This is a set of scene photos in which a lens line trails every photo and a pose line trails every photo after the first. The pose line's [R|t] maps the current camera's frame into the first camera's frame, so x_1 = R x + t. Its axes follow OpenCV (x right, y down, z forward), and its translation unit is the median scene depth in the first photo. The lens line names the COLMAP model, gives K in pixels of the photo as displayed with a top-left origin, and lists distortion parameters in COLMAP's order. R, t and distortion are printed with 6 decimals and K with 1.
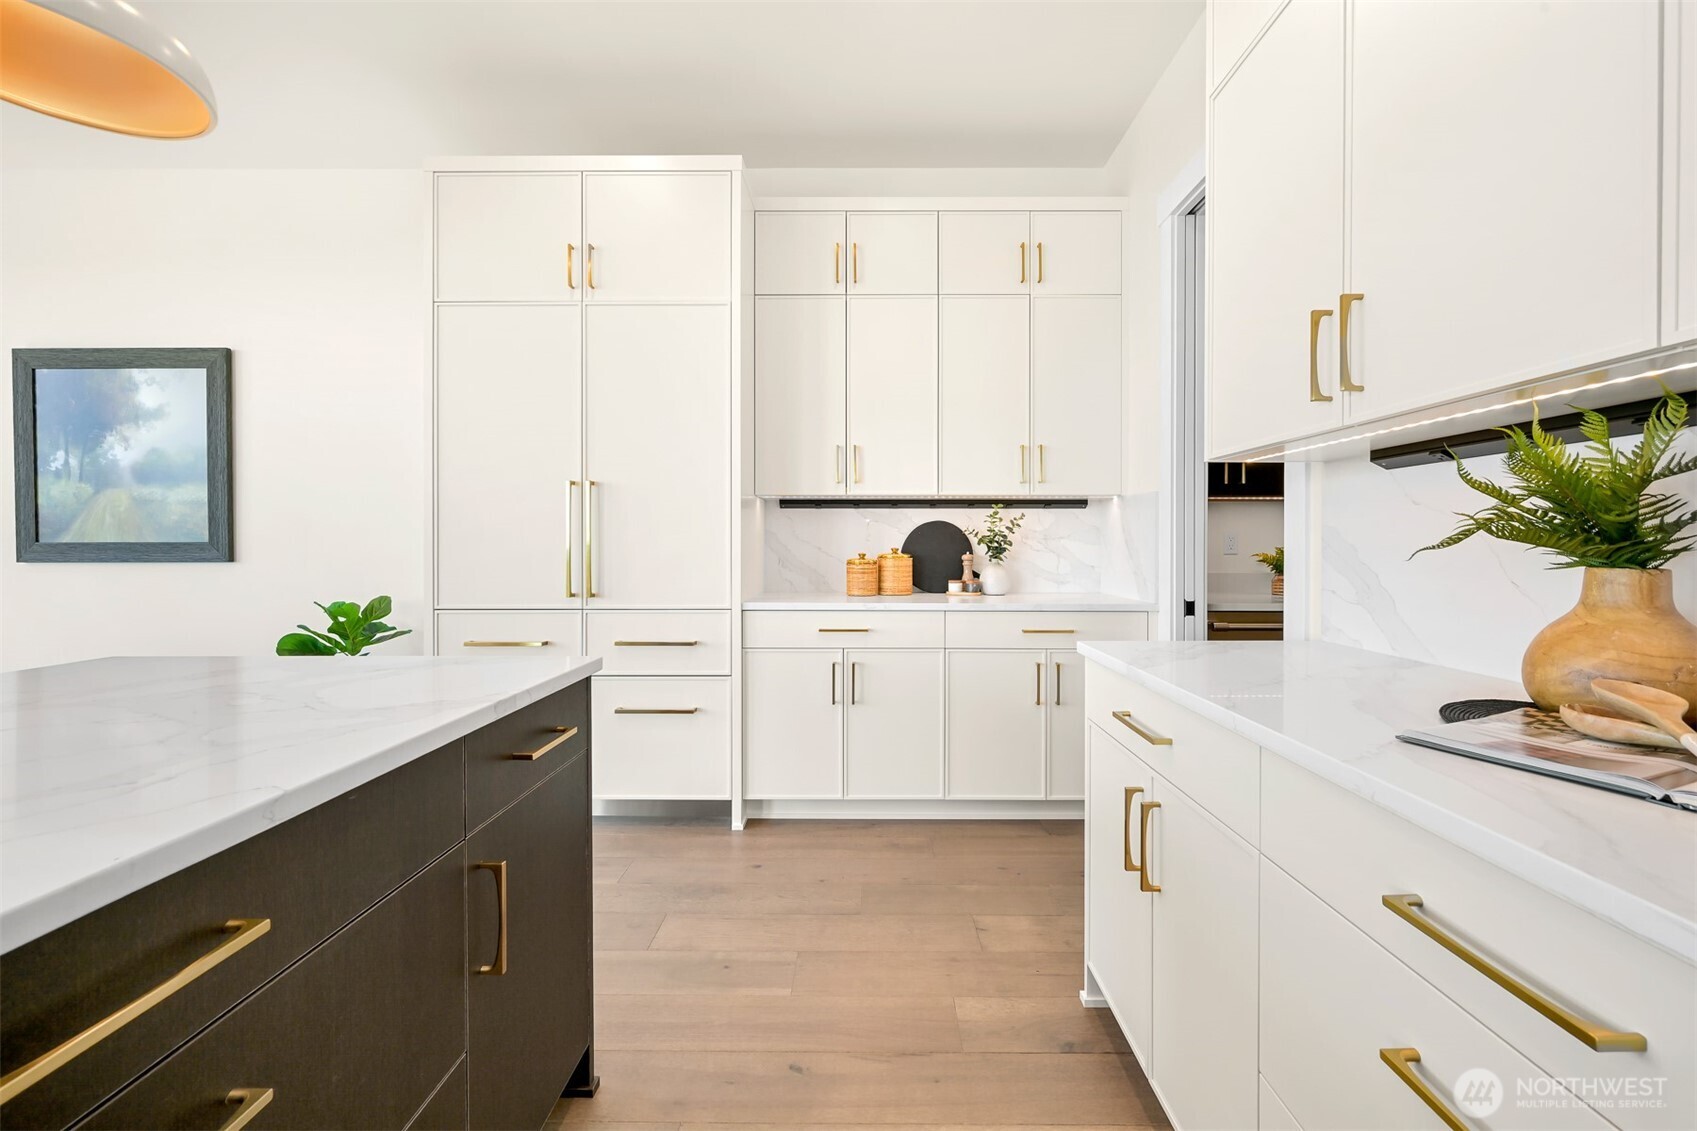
lens RADIAL K [[672.6, 0, 861.5], [0, 672.6, 550.3], [0, 0, 1]] dist [-0.000340, -0.000054]
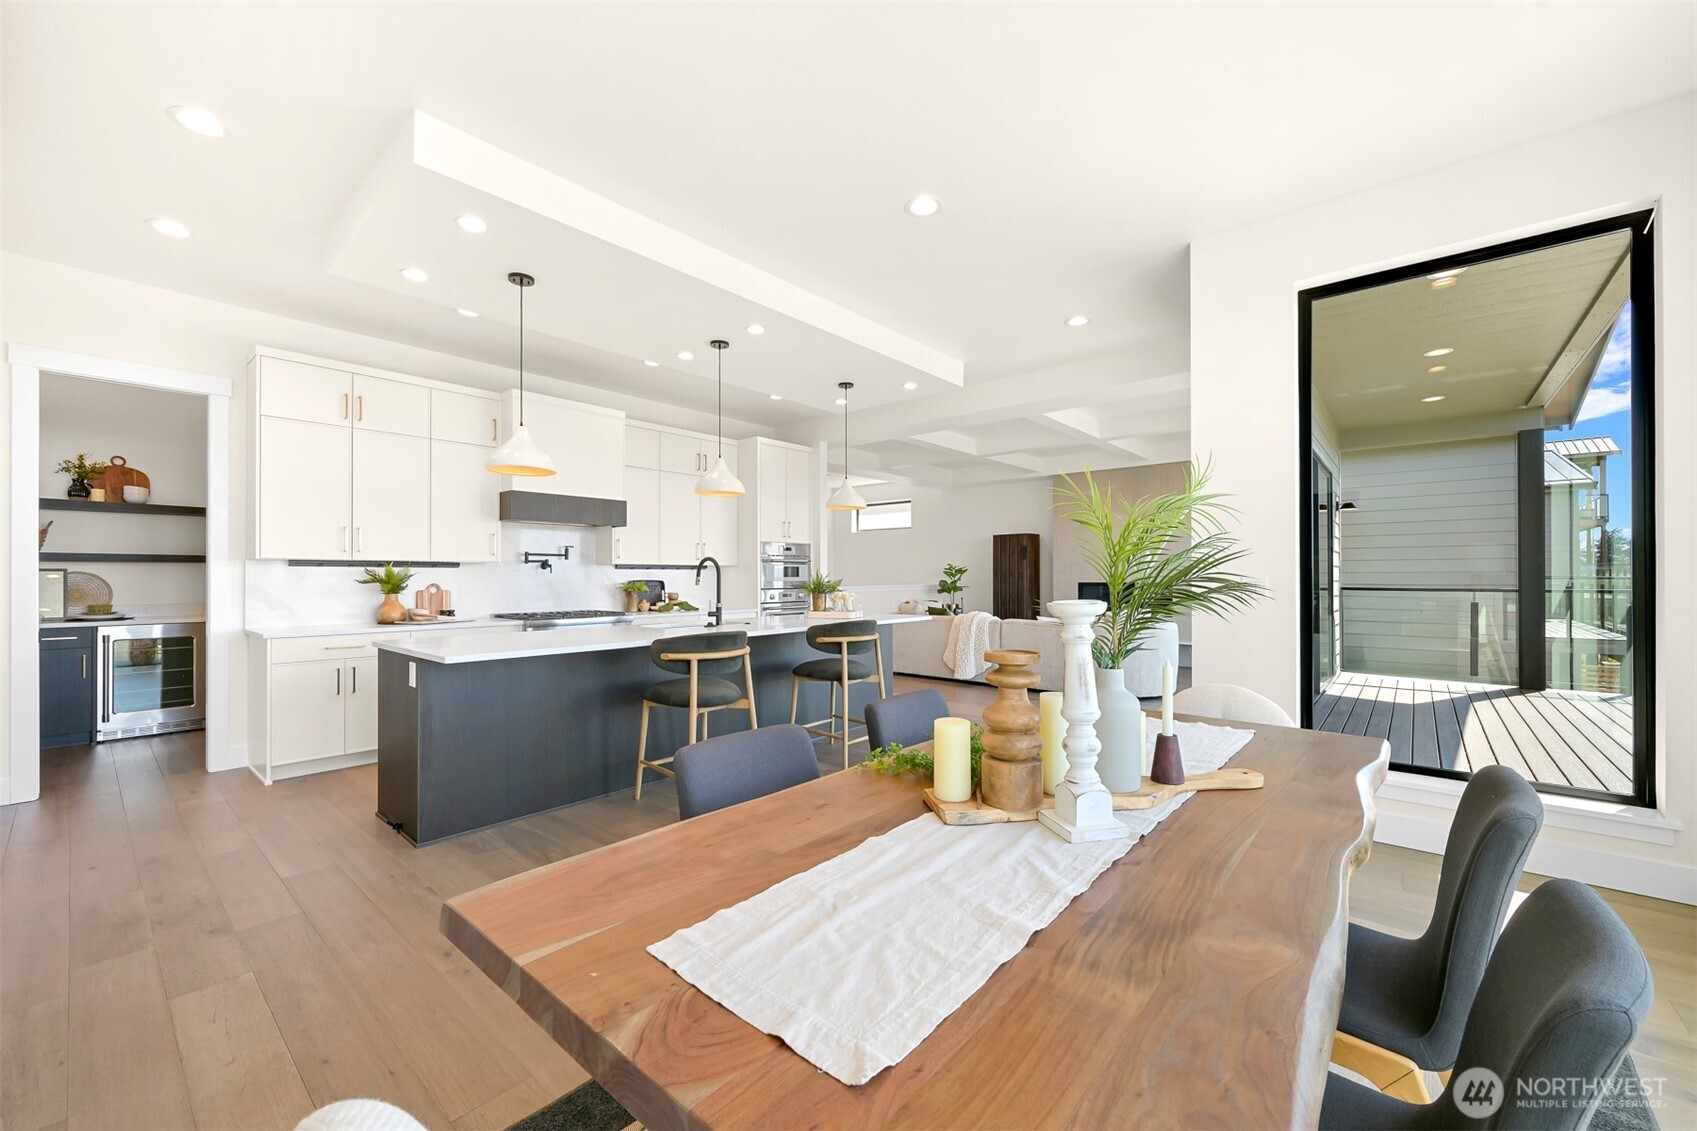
lens RADIAL K [[672.6, 0, 860.5], [0, 672.6, 570.2], [0, 0, 1]] dist [-0.000340, -0.000054]
pose [[-0.761852, 0.001547, 0.647749, -1.508909], [0.003549, 0.999992, 0.001786, -0.044803], [-0.647741, 0.003660, -0.761851, 0.777598]]
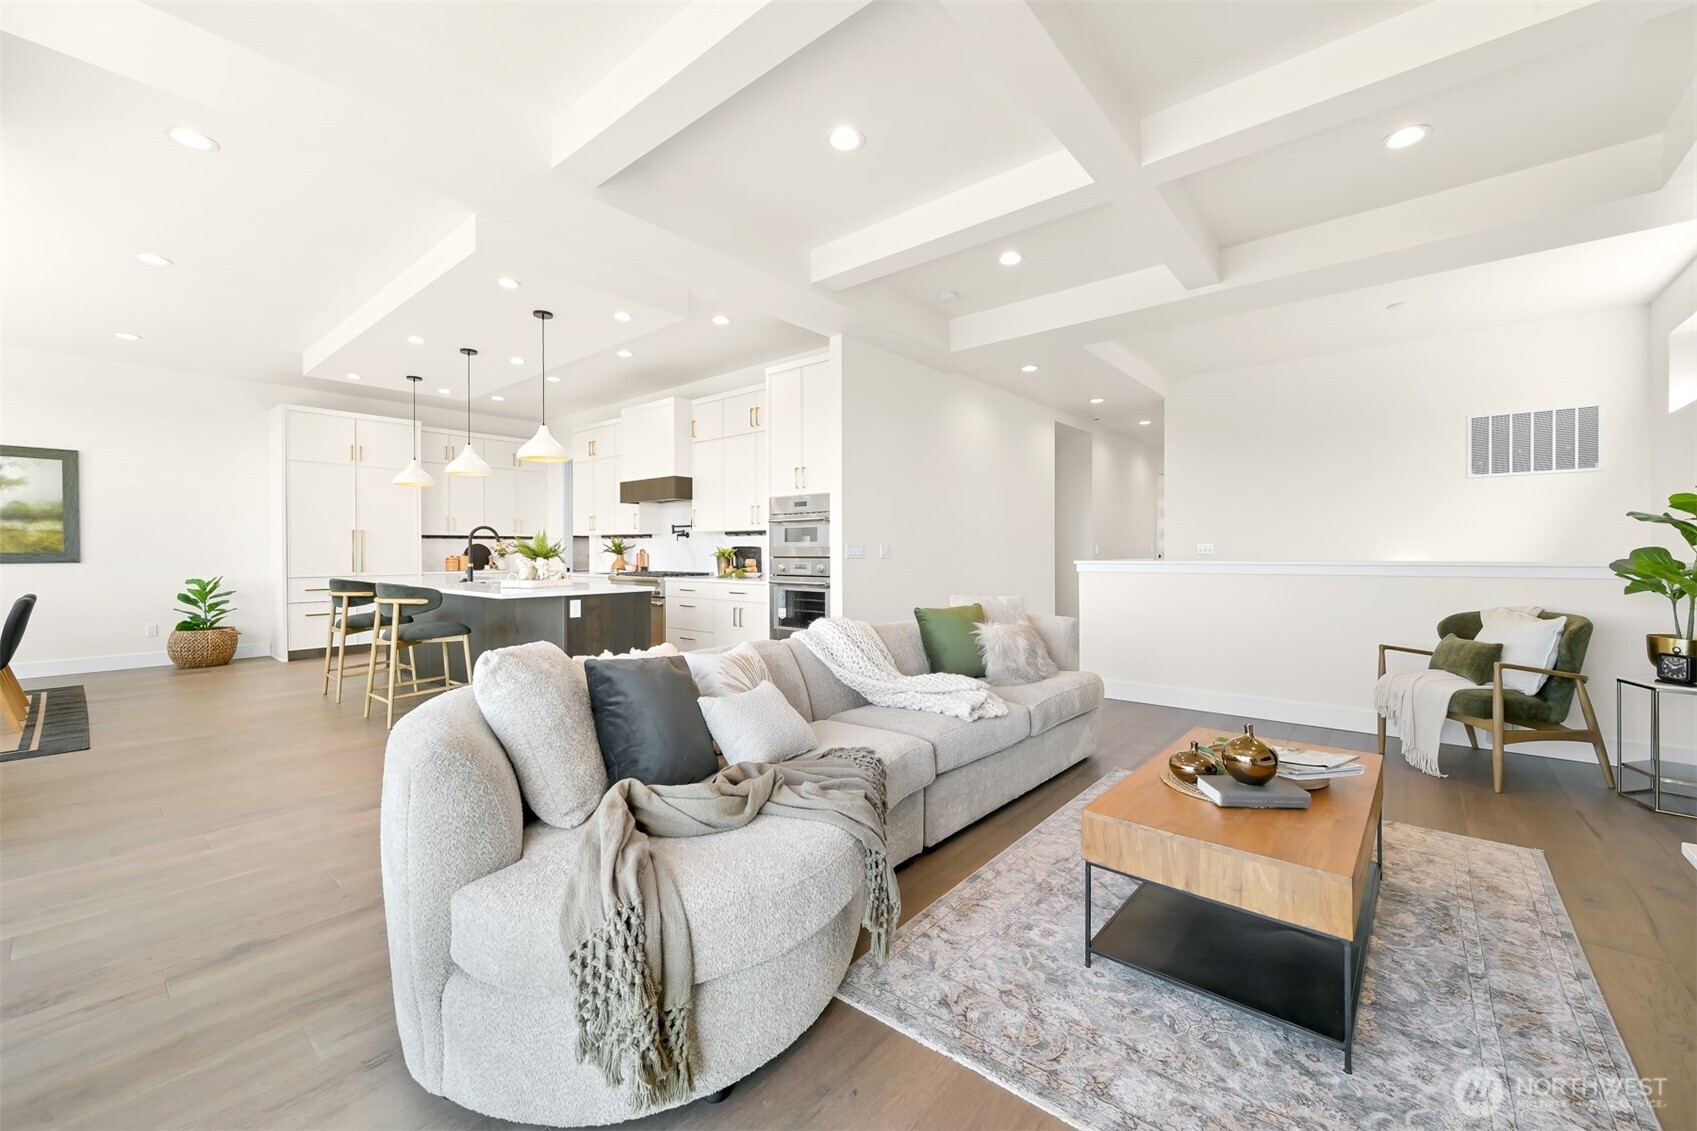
lens RADIAL K [[672.6, 0, 853.5], [0, 672.6, 555.9], [0, 0, 1]] dist [-0.000340, -0.000054]
pose [[0.638724, -0.007604, 0.769398, -1.042875], [0.009145, 0.999956, 0.002290, 0.014377], [-0.769381, 0.005573, 0.638765, -1.978337]]
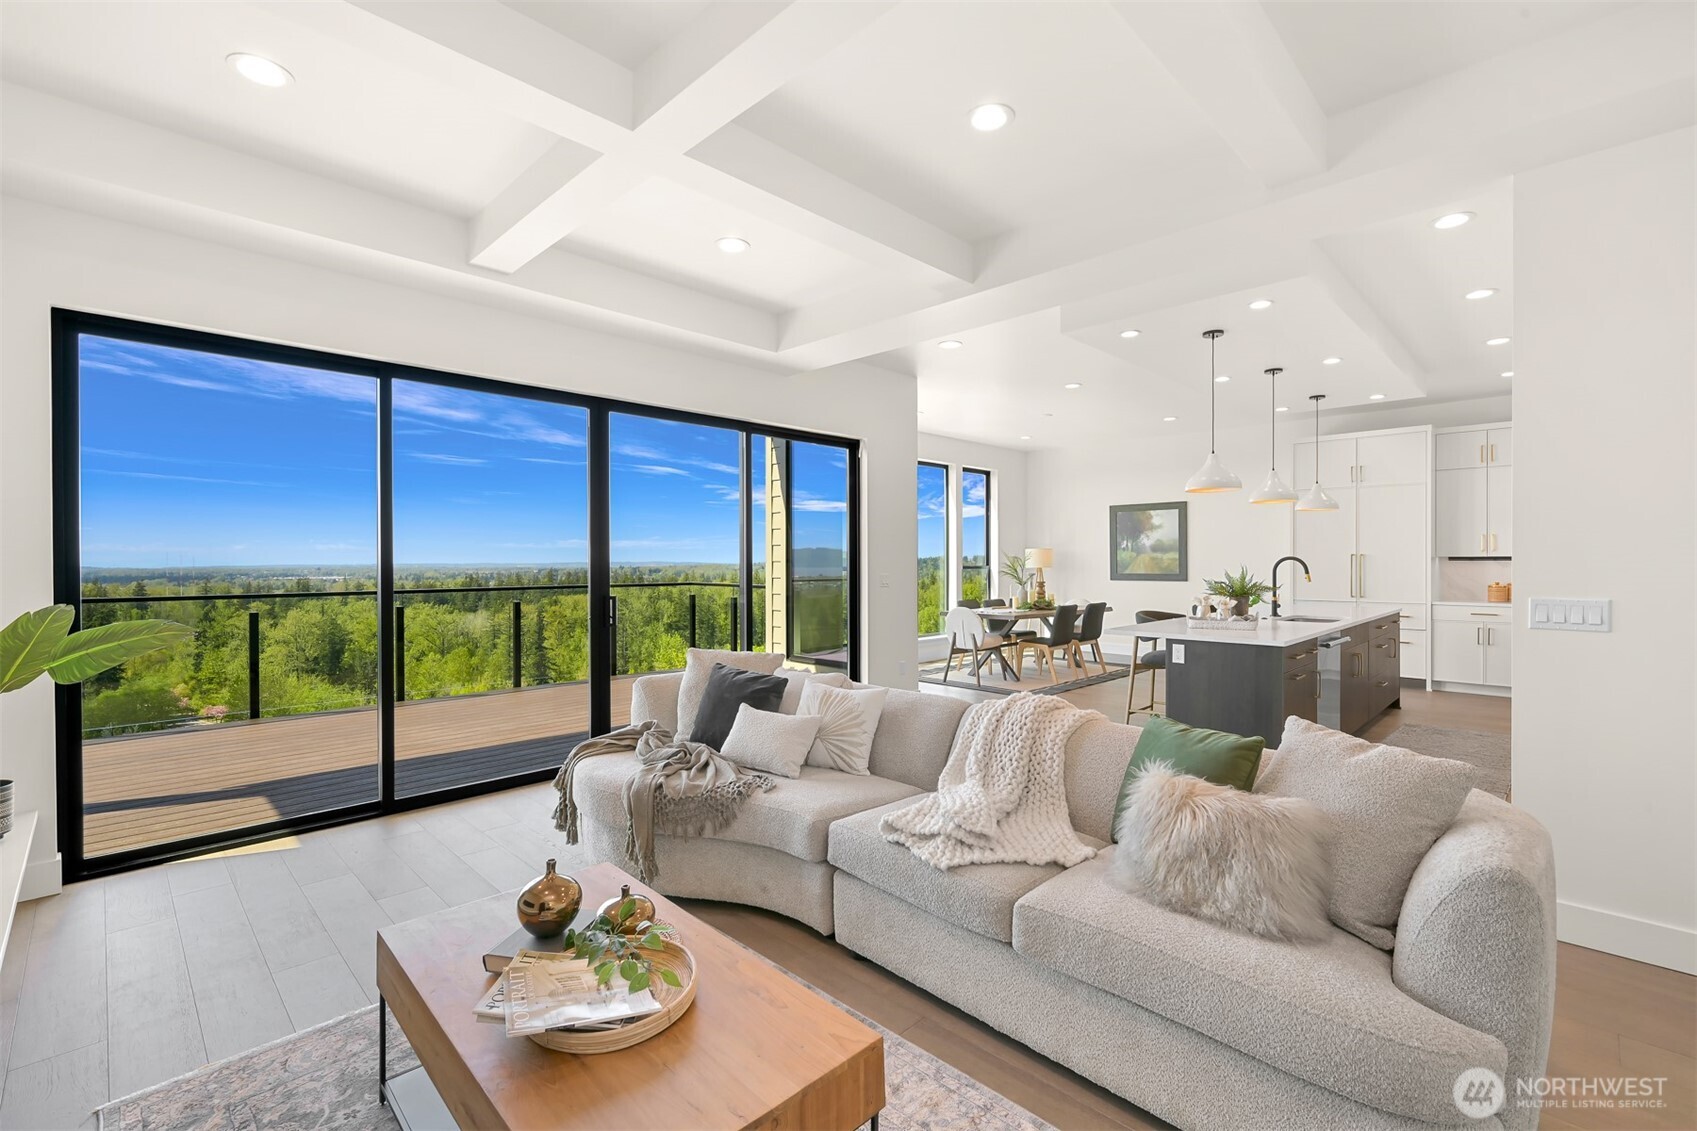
lens RADIAL K [[741.0, 0, 855.2], [0, 741.0, 563.9], [0, 0, 1]] dist [-0.002778, 0.000044]
pose [[0.715426, 0.000846, -0.698688, 0.180040], [-0.001961, 0.999998, -0.000797, -0.047470], [0.698686, 0.001941, 0.715426, -2.099816]]
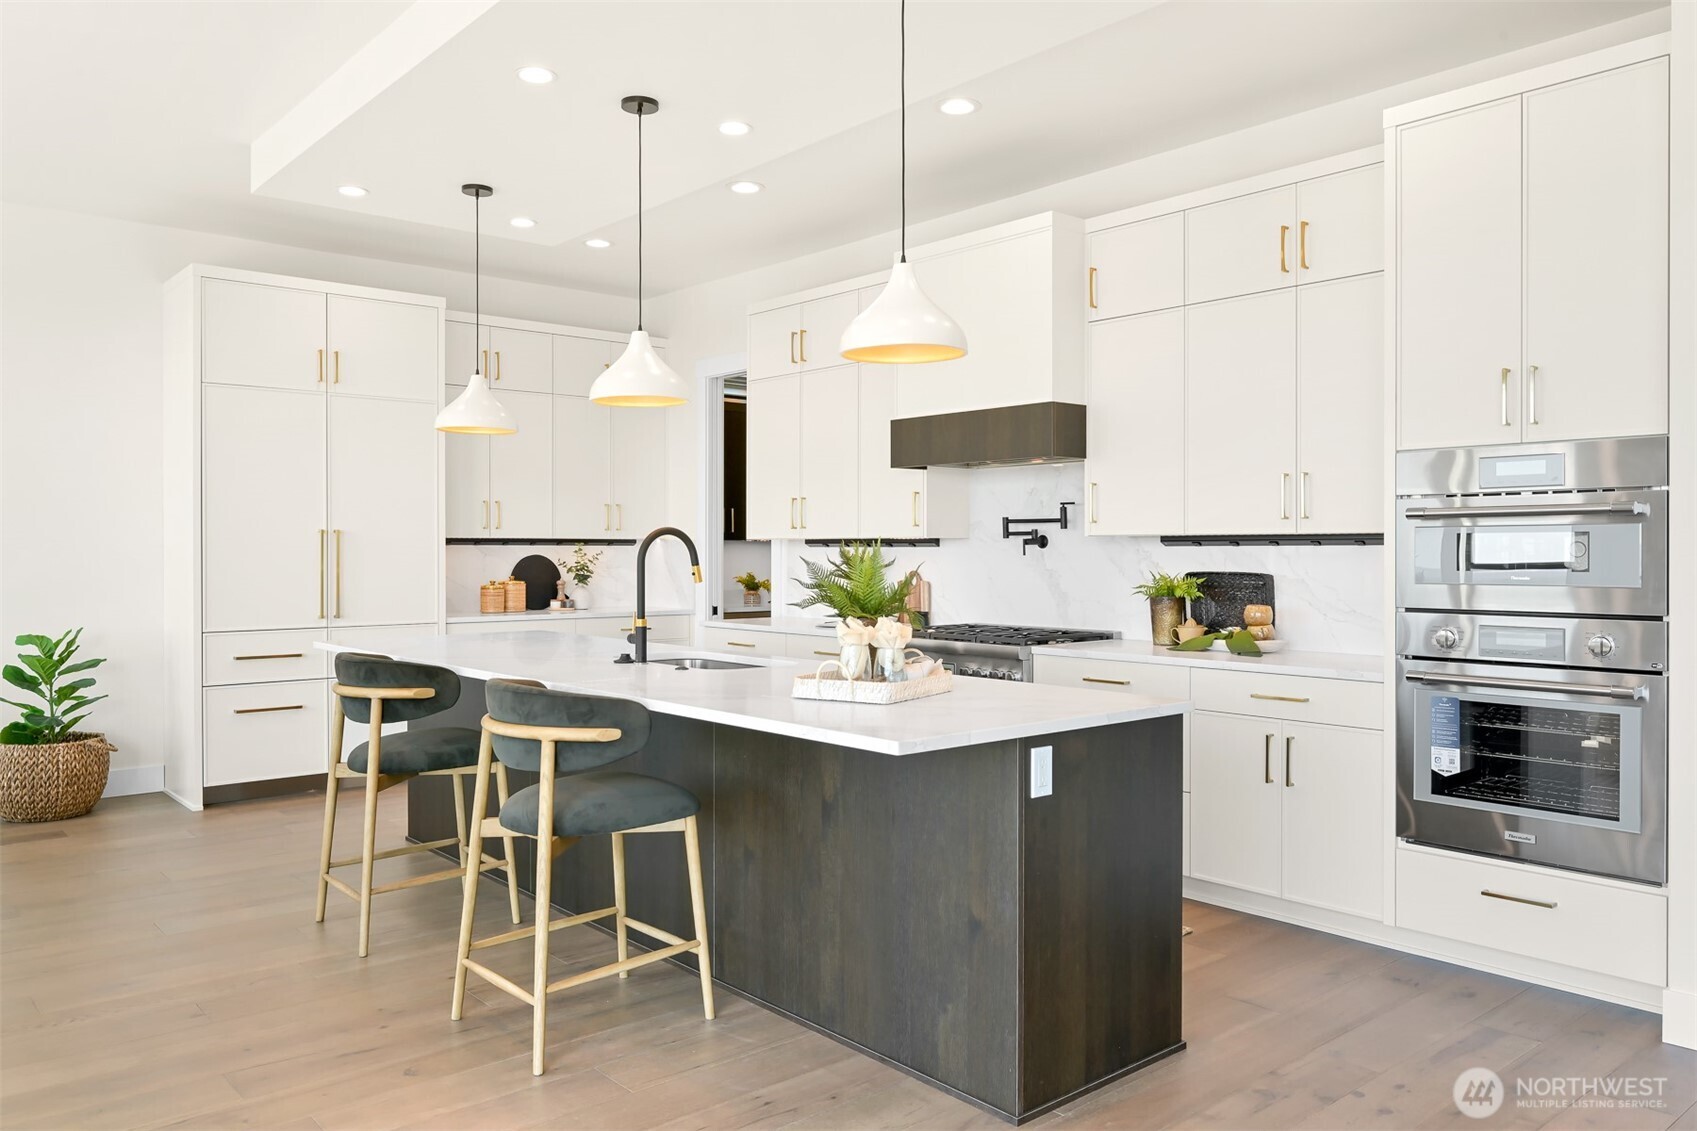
lens RADIAL K [[1244.1, 0, 849.1], [0, 1244.1, 559.8], [0, 0, 1]] dist [-0.009966, 0.018013]
pose [[0.754875, -0.005083, 0.655849, -1.039162], [0.006118, 0.999981, 0.000708, -0.033144], [-0.655841, 0.003478, 0.754891, -1.256855]]
